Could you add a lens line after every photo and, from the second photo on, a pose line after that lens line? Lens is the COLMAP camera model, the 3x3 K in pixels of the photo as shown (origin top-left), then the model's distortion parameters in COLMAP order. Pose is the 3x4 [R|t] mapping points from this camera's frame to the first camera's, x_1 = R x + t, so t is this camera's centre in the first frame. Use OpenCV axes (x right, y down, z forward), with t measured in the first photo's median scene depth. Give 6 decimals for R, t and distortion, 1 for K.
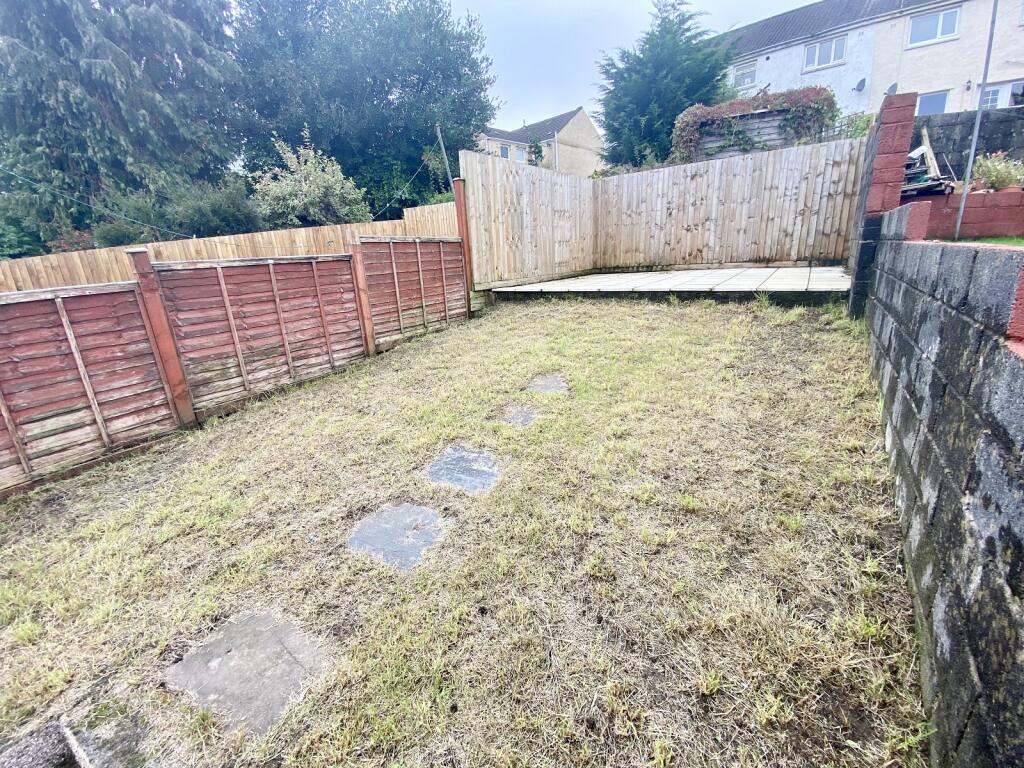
lens RADIAL K [[414.2, 0, 514.7], [0, 414.2, 383.1], [0, 0, 1]] dist [-0.000060, -0.000174]
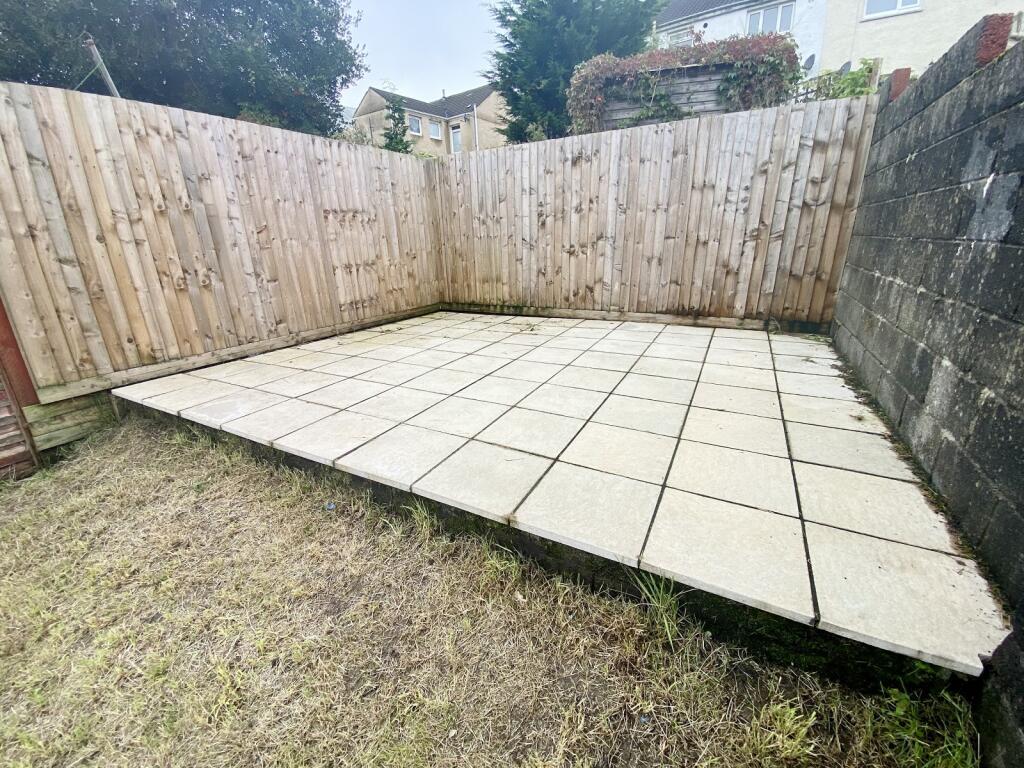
lens RADIAL K [[416.1, 0, 512.0], [0, 416.1, 384.0], [0, 0, 1]] dist [0.032936, -0.023496]
pose [[0.993141, -0.011166, 0.116387, 0.273916], [0.007771, 0.999532, 0.029583, -0.208543], [-0.116662, -0.028476, 0.992763, 0.428201]]
